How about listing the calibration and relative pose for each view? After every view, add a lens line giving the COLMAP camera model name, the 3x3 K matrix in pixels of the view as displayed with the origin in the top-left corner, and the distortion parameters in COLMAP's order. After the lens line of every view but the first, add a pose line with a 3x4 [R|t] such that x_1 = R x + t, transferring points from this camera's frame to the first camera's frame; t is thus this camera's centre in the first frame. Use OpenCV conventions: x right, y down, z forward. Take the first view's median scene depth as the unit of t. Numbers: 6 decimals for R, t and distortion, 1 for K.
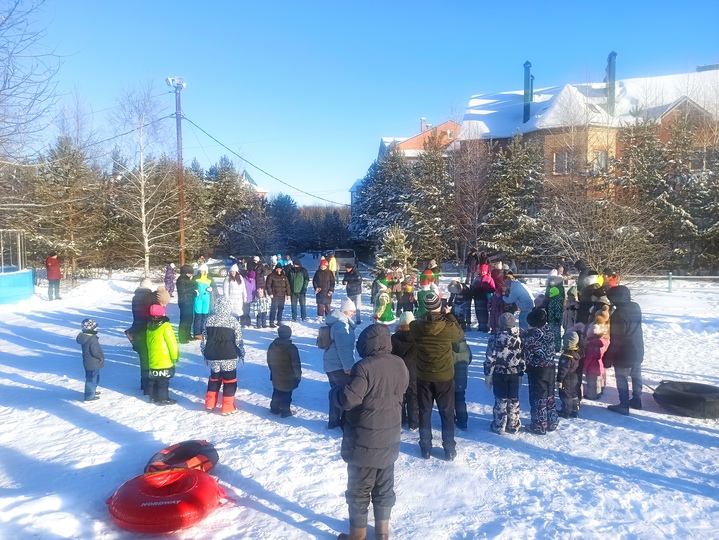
lens RADIAL K [[523.7, 0, 356.7], [0, 523.7, 269.1], [0, 0, 1]] dist [0.017116, 0.002156]
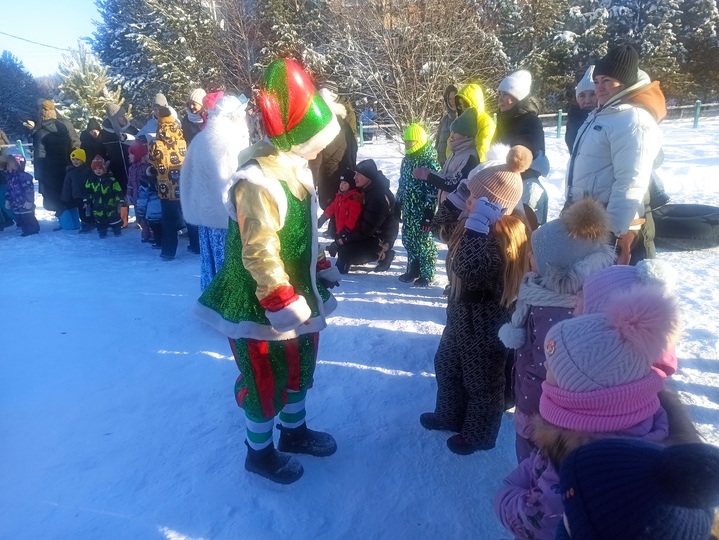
lens RADIAL K [[523.7, 0, 357.8], [0, 523.7, 271.7], [0, 0, 1]] dist [0.017116, 0.002156]
pose [[0.930136, -0.151052, 0.334709, 0.084597], [0.067195, 0.966101, 0.249266, 0.017551], [-0.361015, -0.209360, 0.908755, 0.231272]]
